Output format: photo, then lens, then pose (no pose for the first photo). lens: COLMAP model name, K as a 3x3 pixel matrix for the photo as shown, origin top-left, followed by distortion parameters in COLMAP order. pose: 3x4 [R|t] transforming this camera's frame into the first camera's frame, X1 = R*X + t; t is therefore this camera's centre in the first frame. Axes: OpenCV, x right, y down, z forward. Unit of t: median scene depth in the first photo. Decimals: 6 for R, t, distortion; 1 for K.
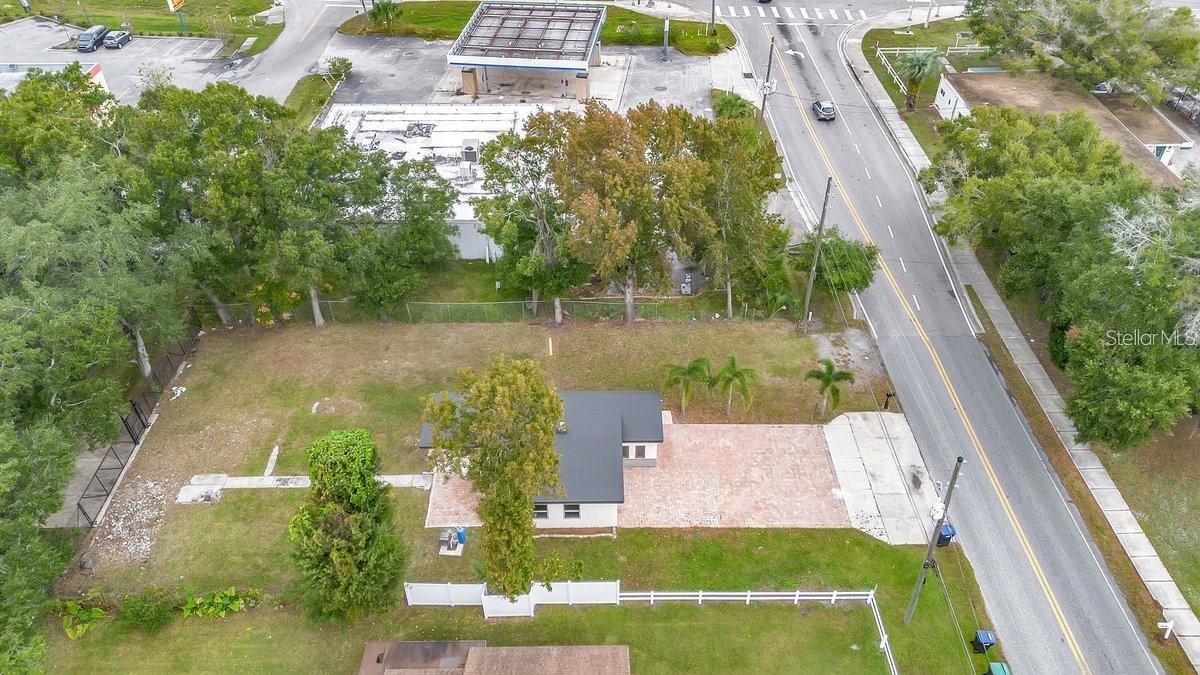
lens RADIAL K [[865.6, 0, 600.0], [0, 865.6, 337.5], [0, 0, 1]] dist [0.105614, -0.072787]
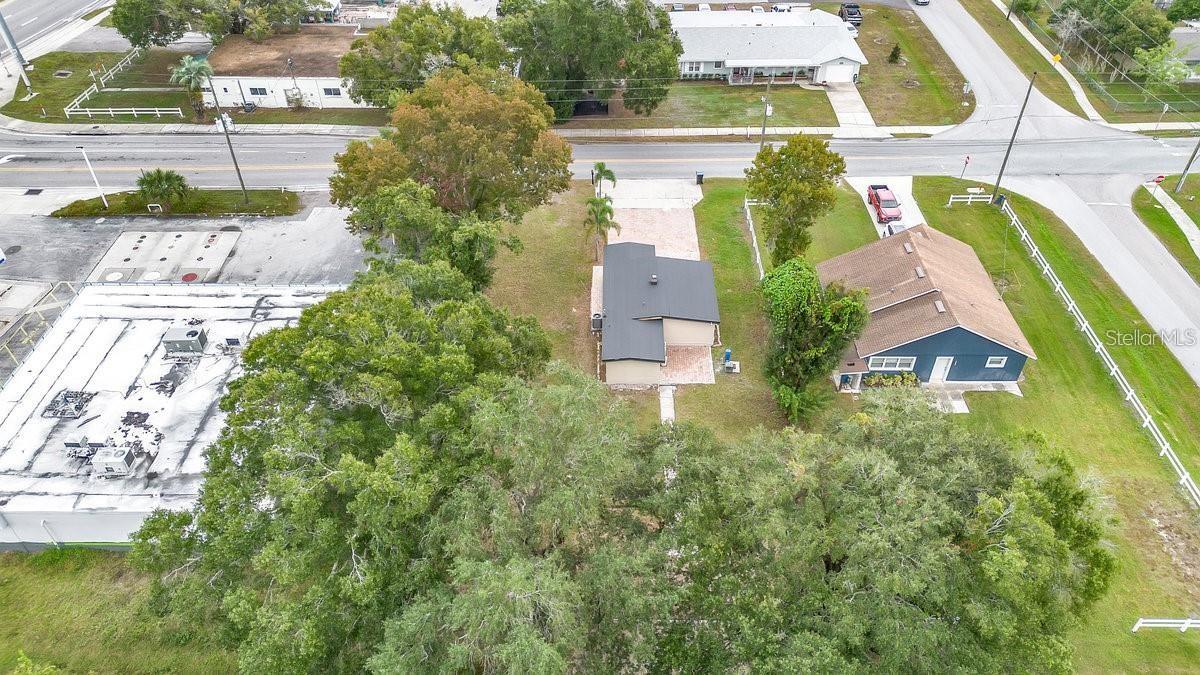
lens RADIAL K [[865.6, 0, 600.0], [0, 865.6, 337.5], [0, 0, 1]] dist [0.105614, -0.072787]
pose [[0.025724, -0.639444, 0.768407, -0.630183], [0.651665, 0.593619, 0.472175, -0.291437], [-0.758071, 0.488598, 0.431974, 0.301616]]
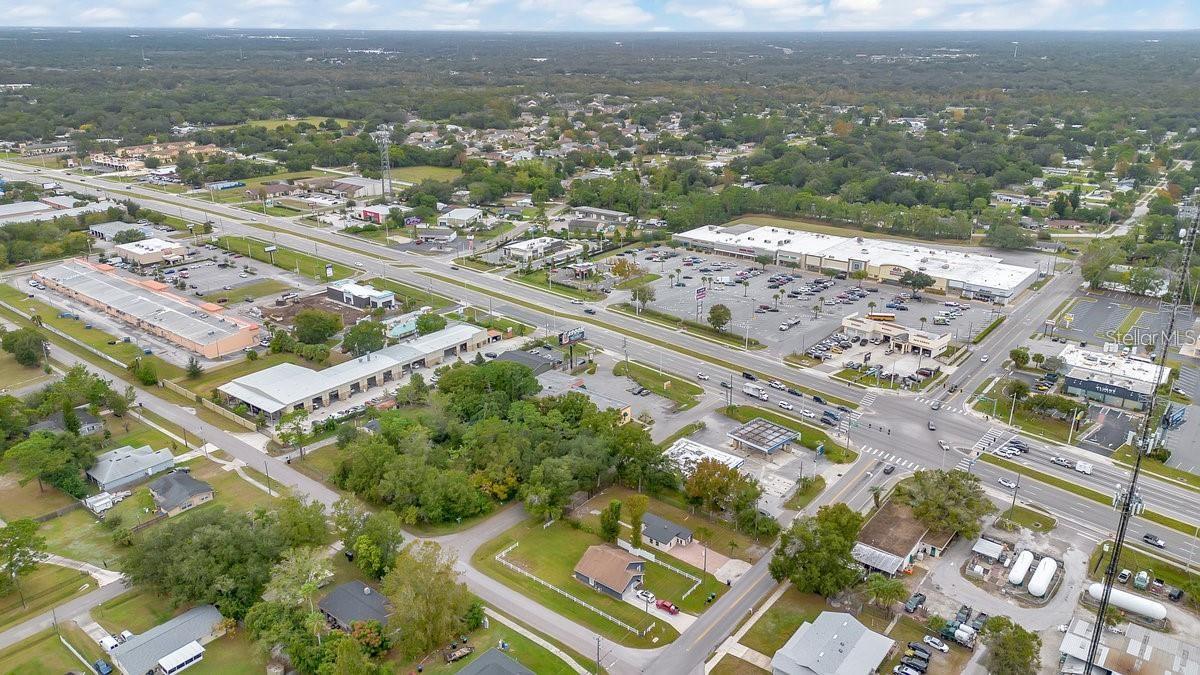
lens RADIAL K [[865.6, 0, 600.0], [0, 865.6, 337.5], [0, 0, 1]] dist [0.105614, -0.072787]
pose [[0.770325, 0.217110, -0.599552, 1.158520], [-0.407017, 0.891205, -0.200227, 0.144385], [0.490852, 0.398268, 0.774885, -1.583044]]
